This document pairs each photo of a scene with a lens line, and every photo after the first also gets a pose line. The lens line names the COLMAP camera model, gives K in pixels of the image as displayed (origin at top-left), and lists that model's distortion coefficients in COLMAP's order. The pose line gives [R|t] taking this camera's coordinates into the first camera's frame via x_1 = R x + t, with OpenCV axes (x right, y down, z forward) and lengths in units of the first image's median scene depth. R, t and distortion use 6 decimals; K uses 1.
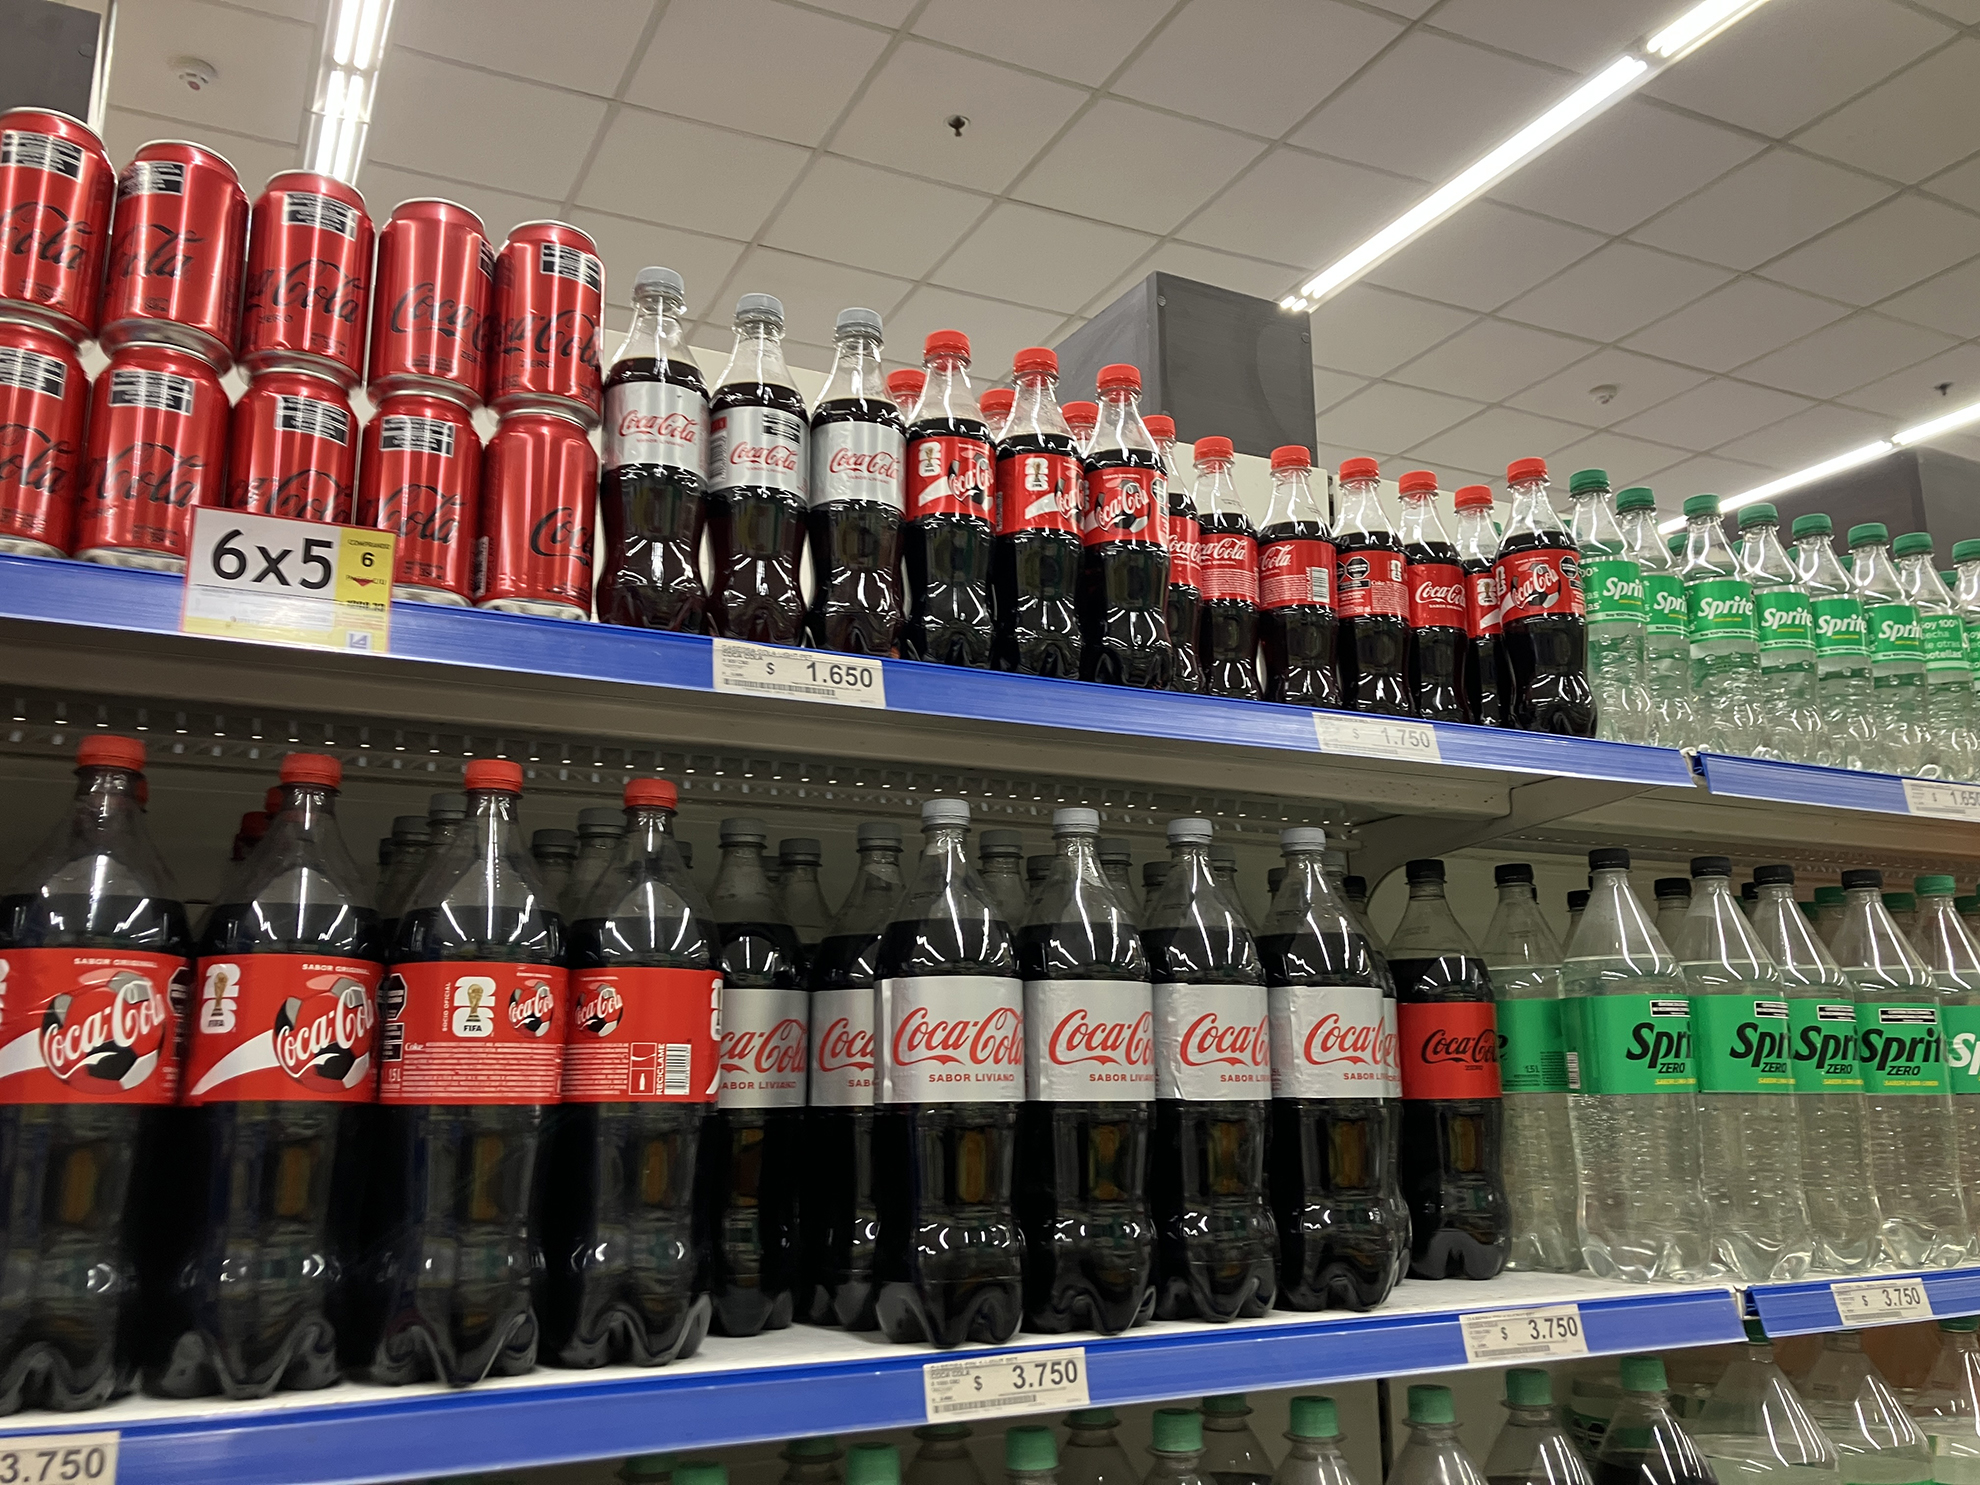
lens RADIAL K [[1640.7, 0, 990.0], [0, 1640.7, 742.5], [0, 0, 1]] dist [0.005930, 0.001399]
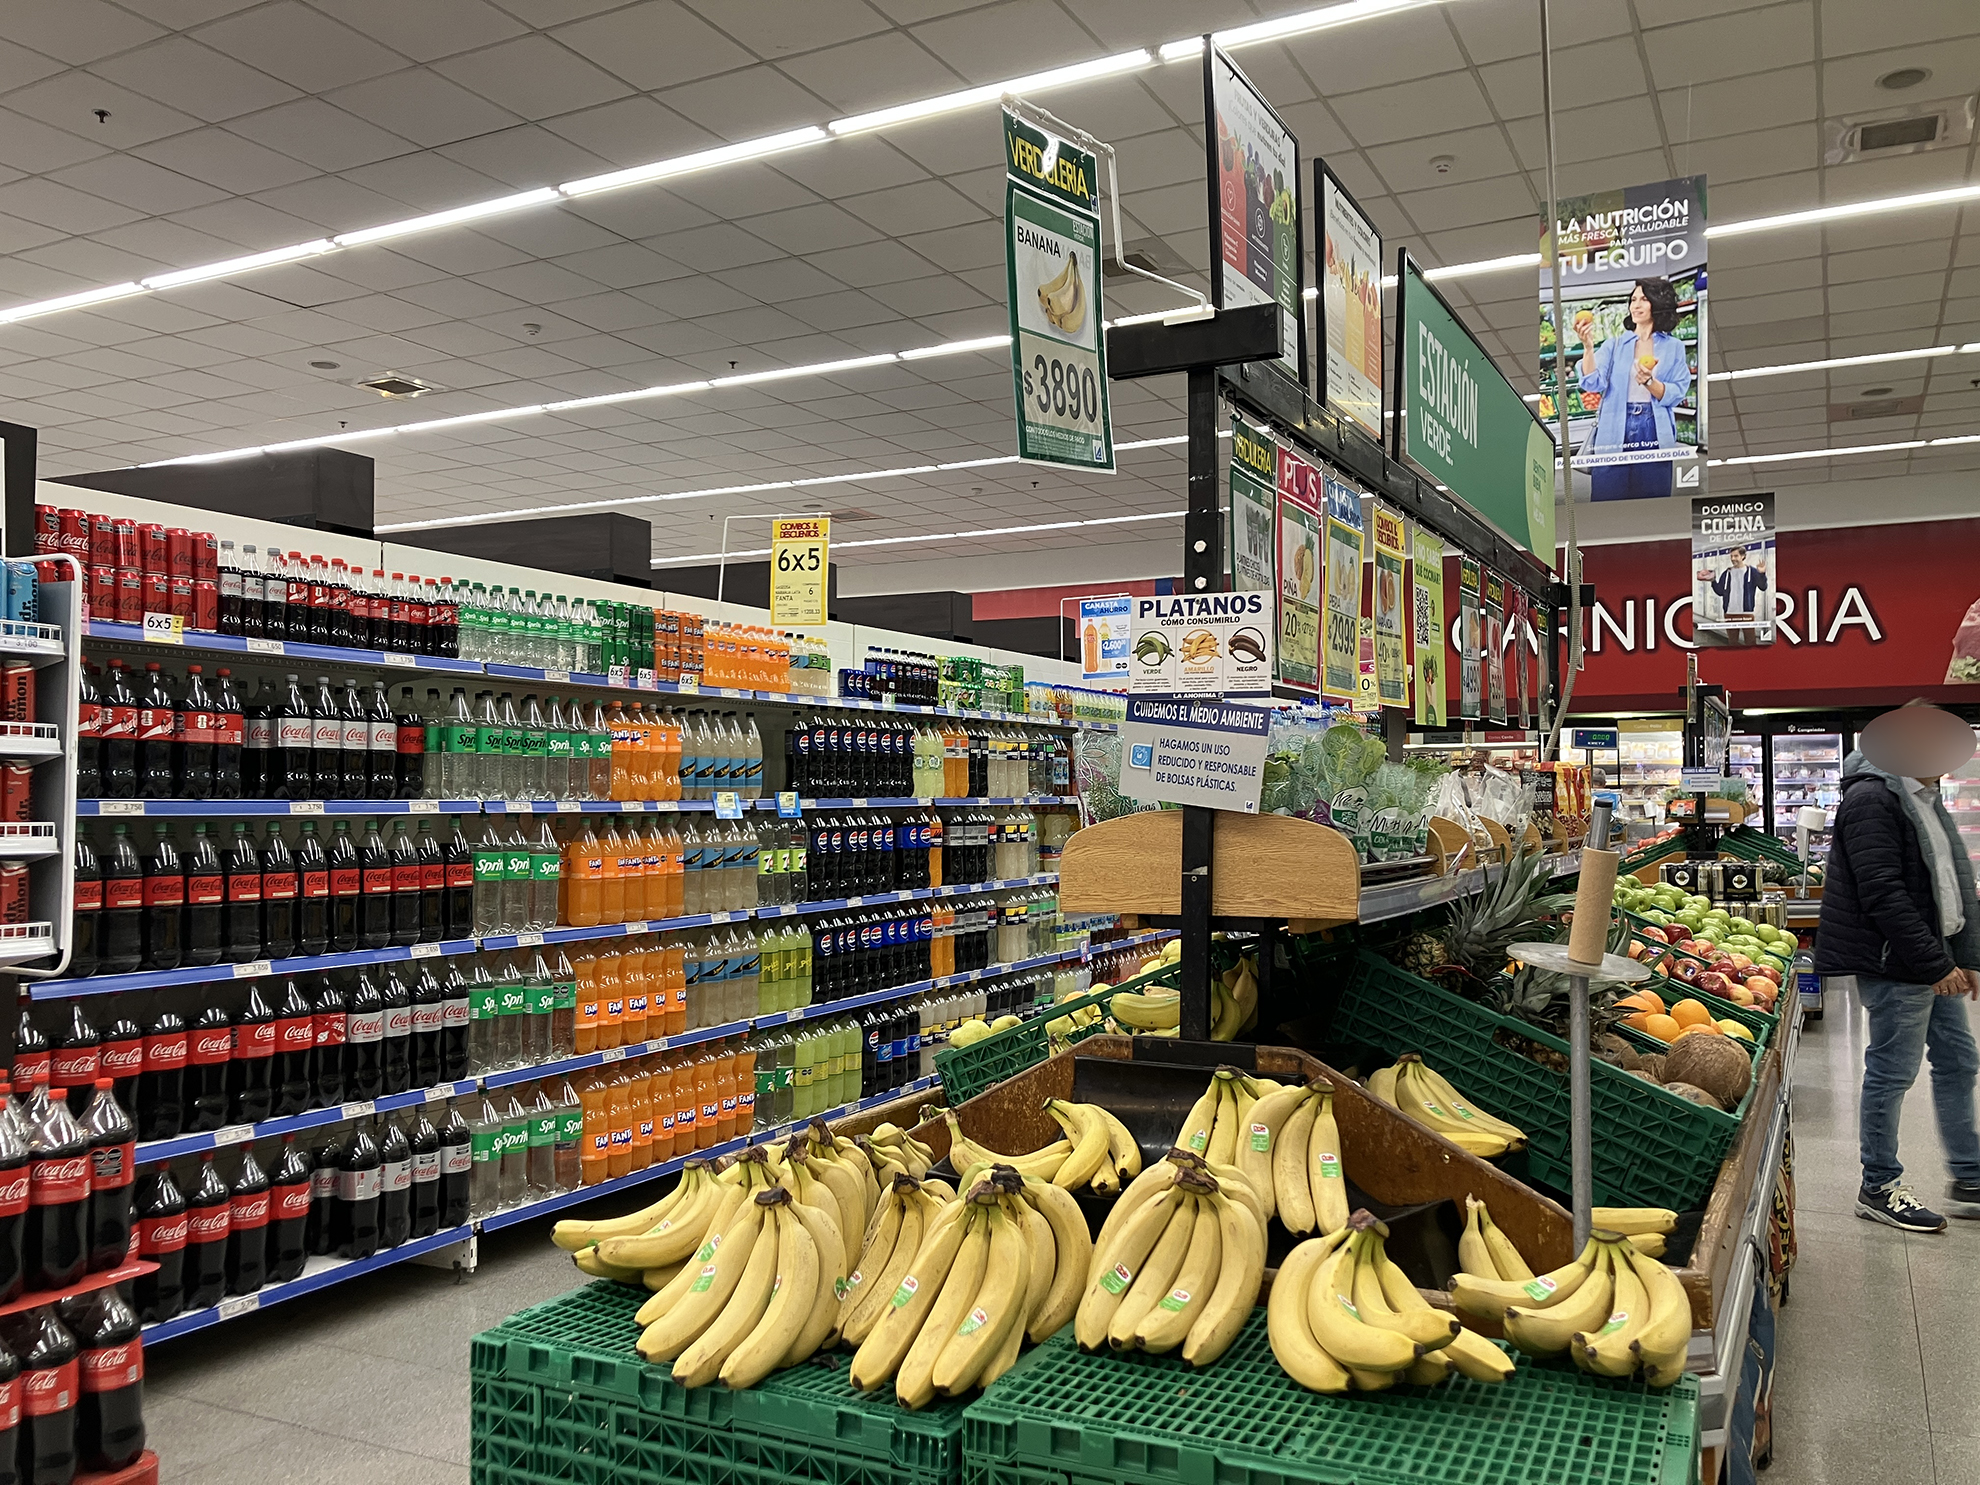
lens RADIAL K [[1640.7, 0, 990.0], [0, 1640.7, 742.5], [0, 0, 1]] dist [0.005930, 0.001399]
pose [[0.809426, 0.030777, 0.586414, -0.858711], [-0.131045, 0.982909, 0.129295, -0.470392], [-0.572412, -0.181502, 0.799626, -2.789610]]
